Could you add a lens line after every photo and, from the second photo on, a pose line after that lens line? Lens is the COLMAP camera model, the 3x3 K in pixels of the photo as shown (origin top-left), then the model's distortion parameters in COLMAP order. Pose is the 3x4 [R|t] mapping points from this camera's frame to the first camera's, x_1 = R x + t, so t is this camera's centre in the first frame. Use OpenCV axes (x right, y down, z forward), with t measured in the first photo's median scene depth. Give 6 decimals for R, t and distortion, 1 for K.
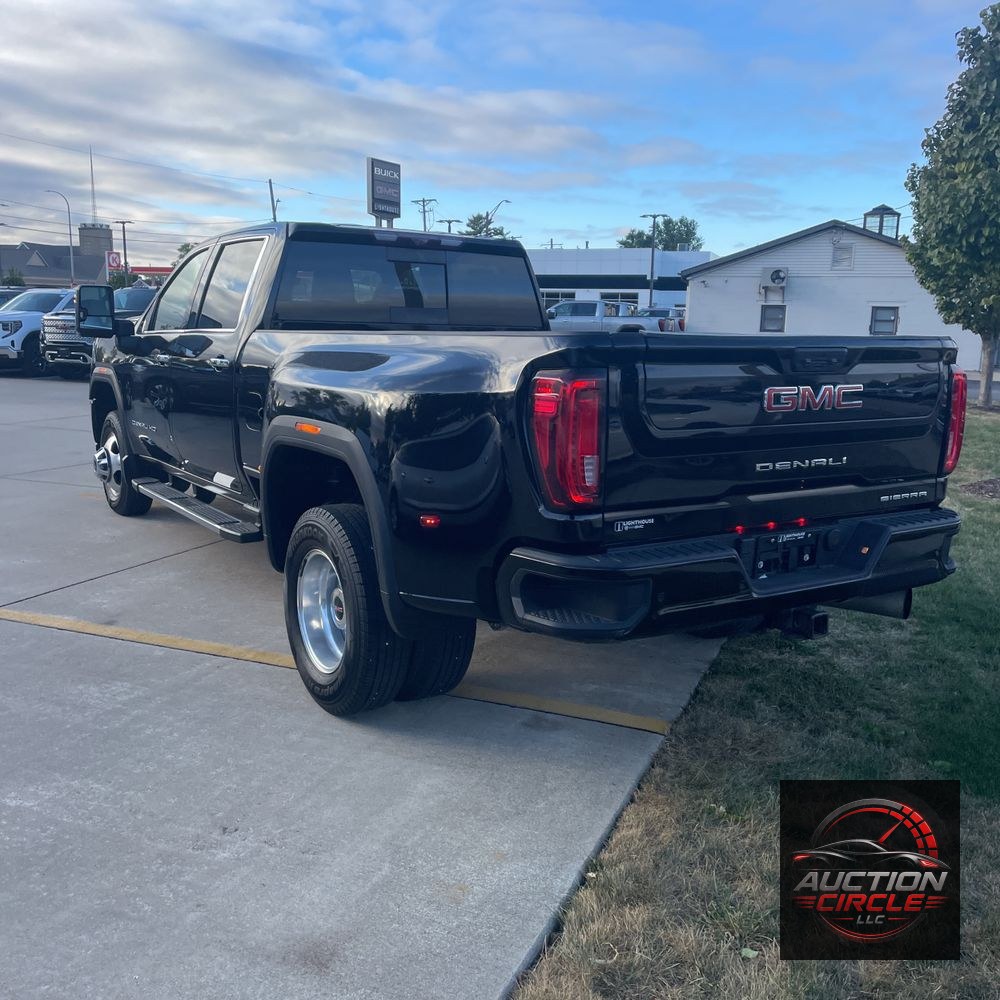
lens RADIAL K [[1001.9, 0, 470.4], [0, 1001.9, 497.9], [0, 0, 1]] dist [0.092250, -0.104670]
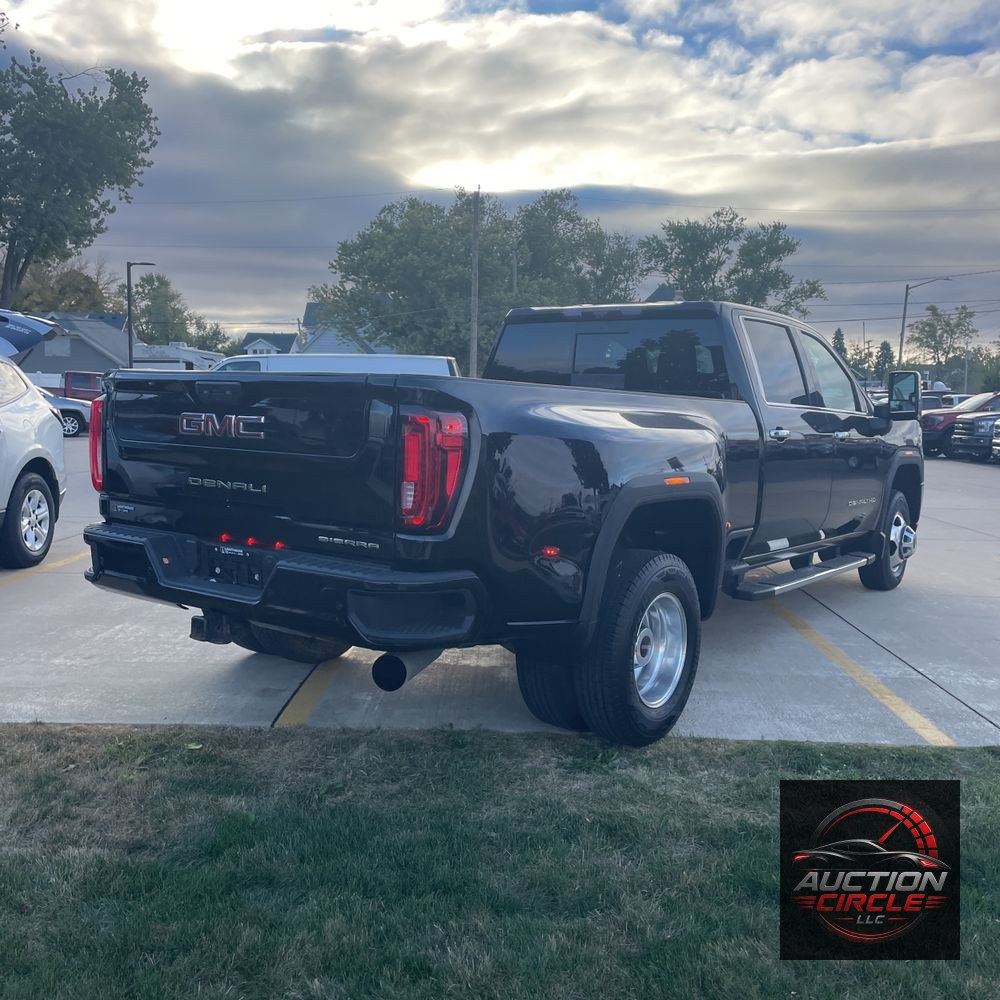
lens RADIAL K [[1001.9, 0, 470.4], [0, 1001.9, 497.9], [0, 0, 1]] dist [0.092250, -0.104670]
pose [[0.362881, 0.084793, -0.927969, 1.442960], [-0.170167, 0.985136, 0.023473, -0.090153], [0.916166, 0.149392, 0.371916, 0.821819]]
